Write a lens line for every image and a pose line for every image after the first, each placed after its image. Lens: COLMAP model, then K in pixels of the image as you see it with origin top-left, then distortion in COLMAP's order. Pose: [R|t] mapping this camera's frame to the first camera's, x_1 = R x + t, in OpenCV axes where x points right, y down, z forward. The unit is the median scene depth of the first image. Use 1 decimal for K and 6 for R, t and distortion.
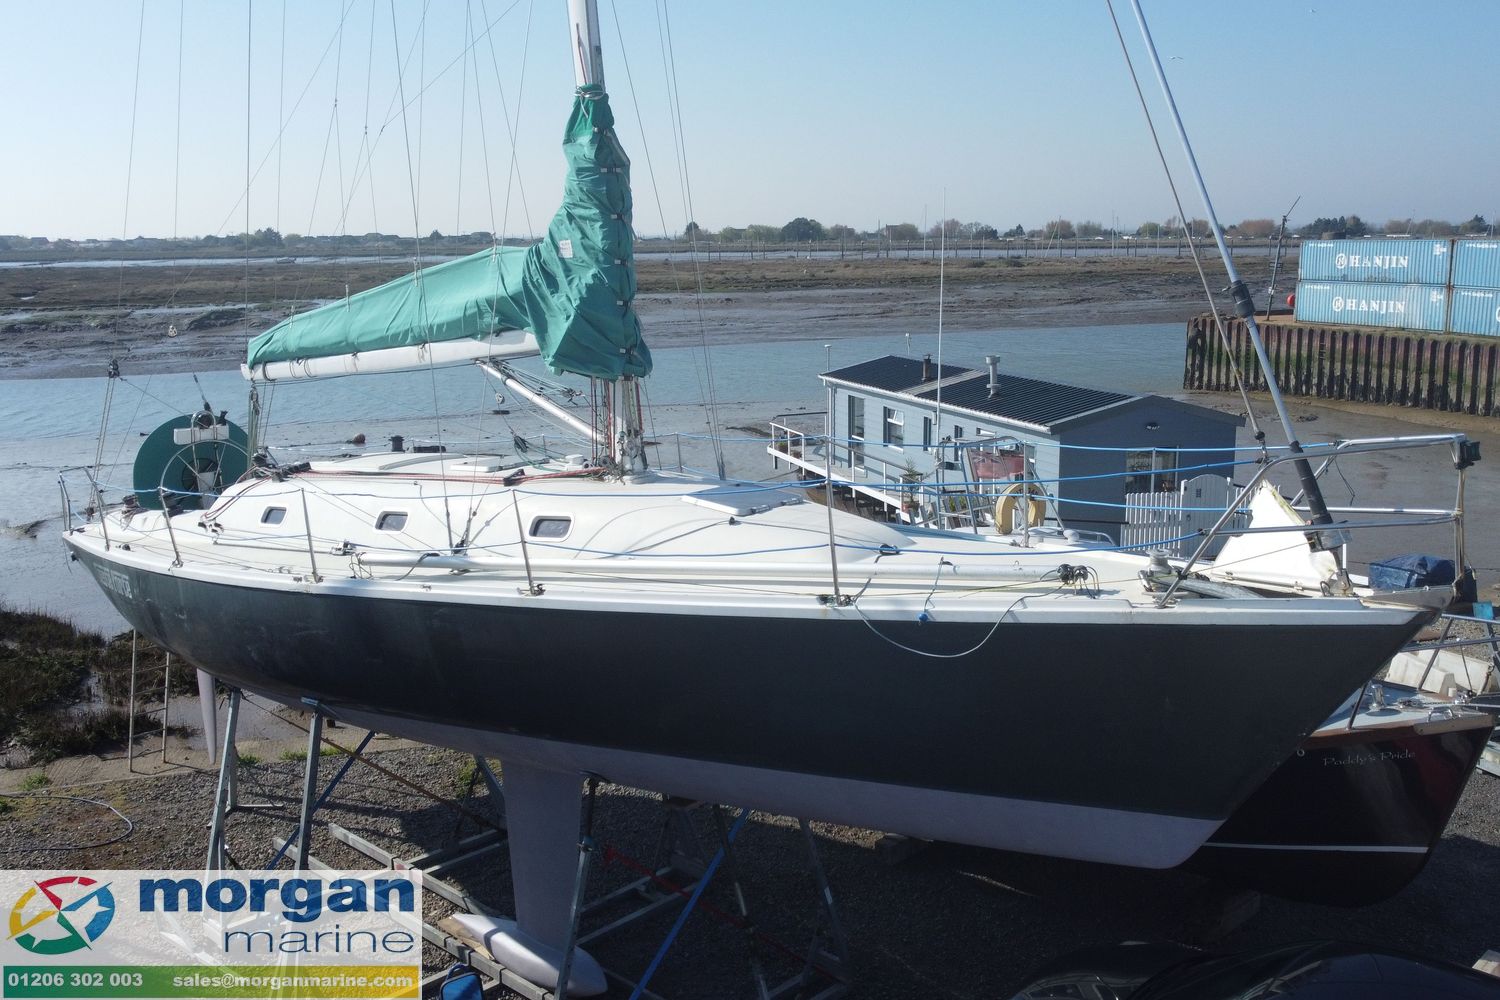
lens RADIAL K [[1331.6, 0, 691.5], [0, 1331.6, 478.2], [0, 0, 1]] dist [0.005524, -0.013724]
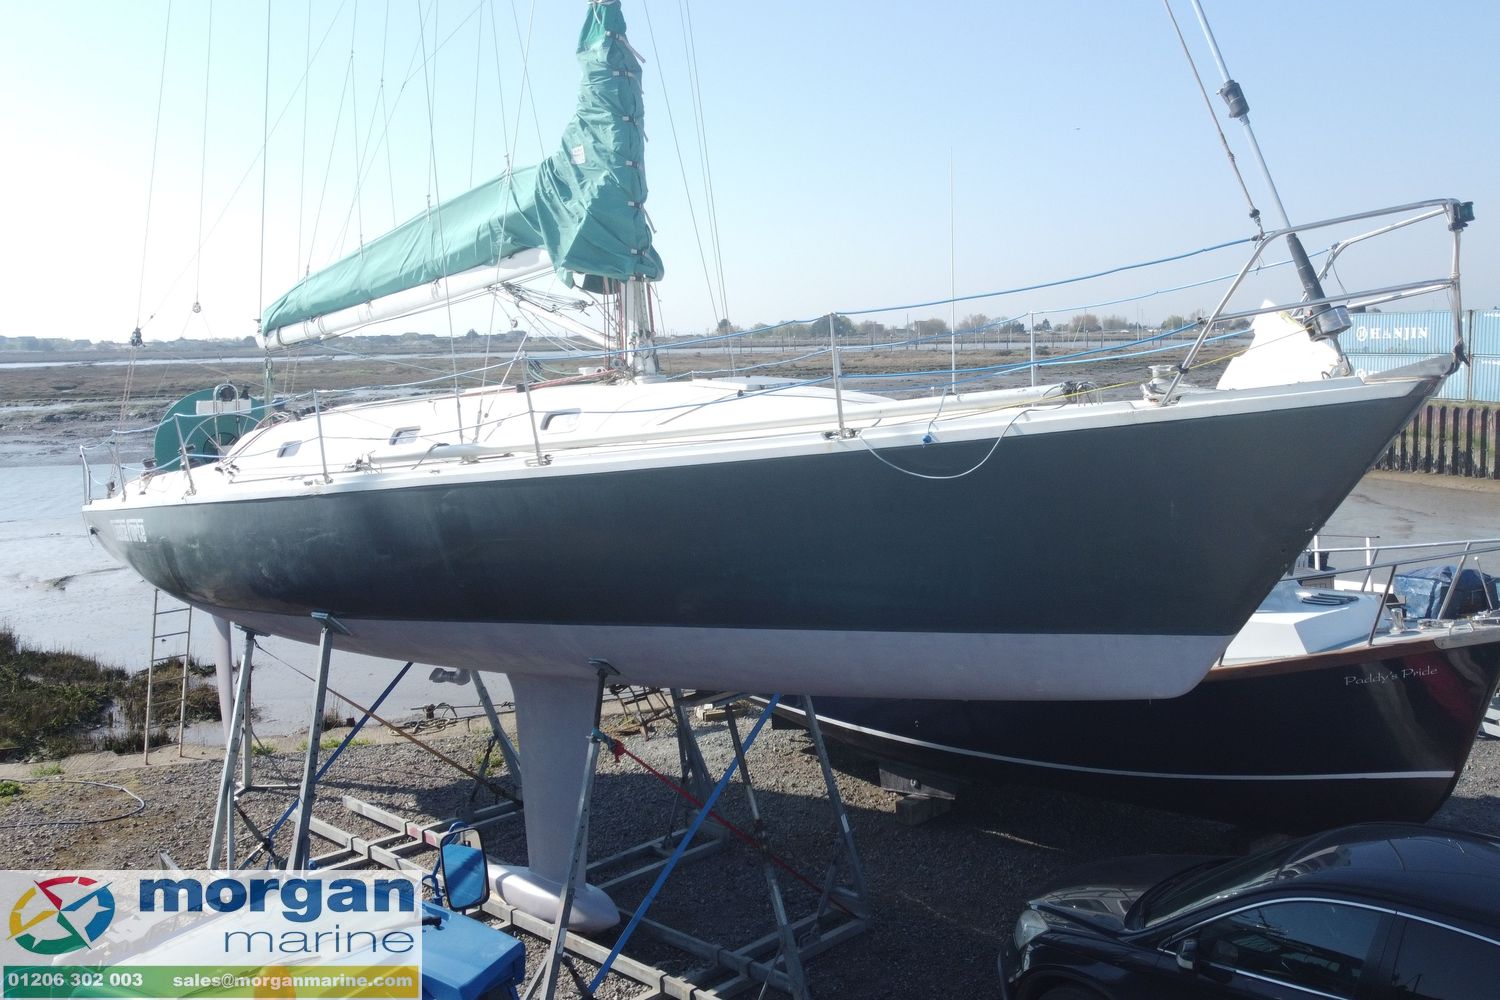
lens RADIAL K [[1323.6, 0, 721.6], [0, 1323.6, 469.6], [0, 0, 1]] dist [0.002539, -0.003990]
pose [[0.999998, -0.001950, -0.000815, 0.010827], [0.001892, 0.997795, -0.066351, 0.098113], [0.000943, 0.066349, 0.997796, 0.007211]]
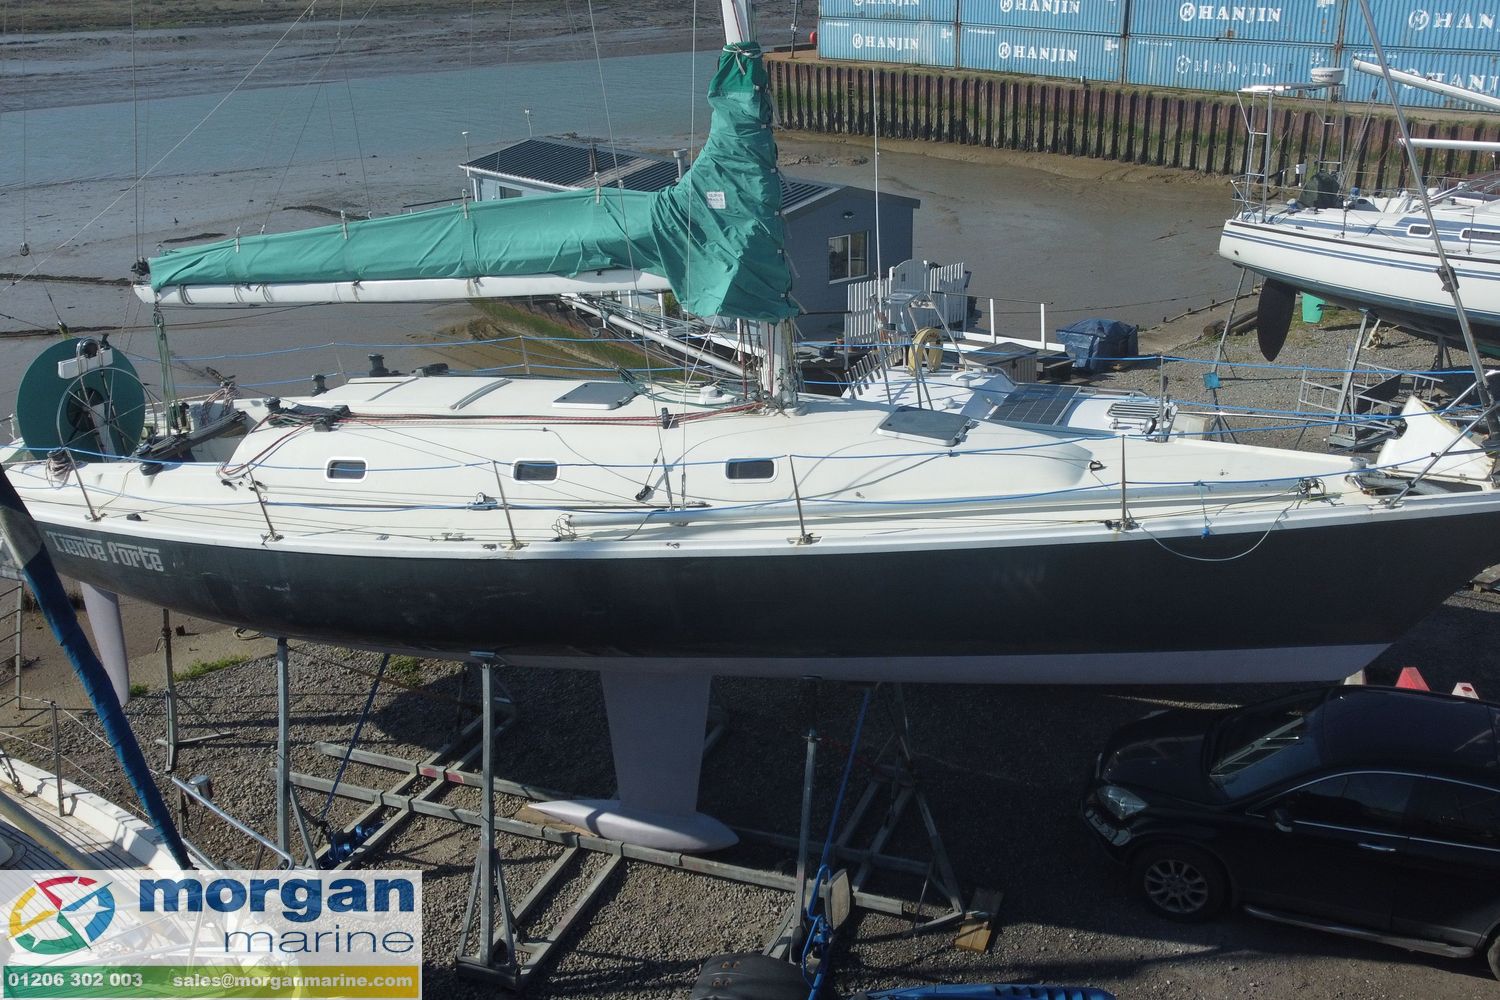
lens RADIAL K [[1346.9, 0, 750.0], [0, 1346.9, 495.2], [0, 0, 1]] dist [0.004404, -0.007405]
pose [[0.924510, -0.149145, 0.350766, -0.347180], [0.078969, 0.975247, 0.206536, -0.119121], [-0.372888, -0.163245, 0.913404, -0.007442]]
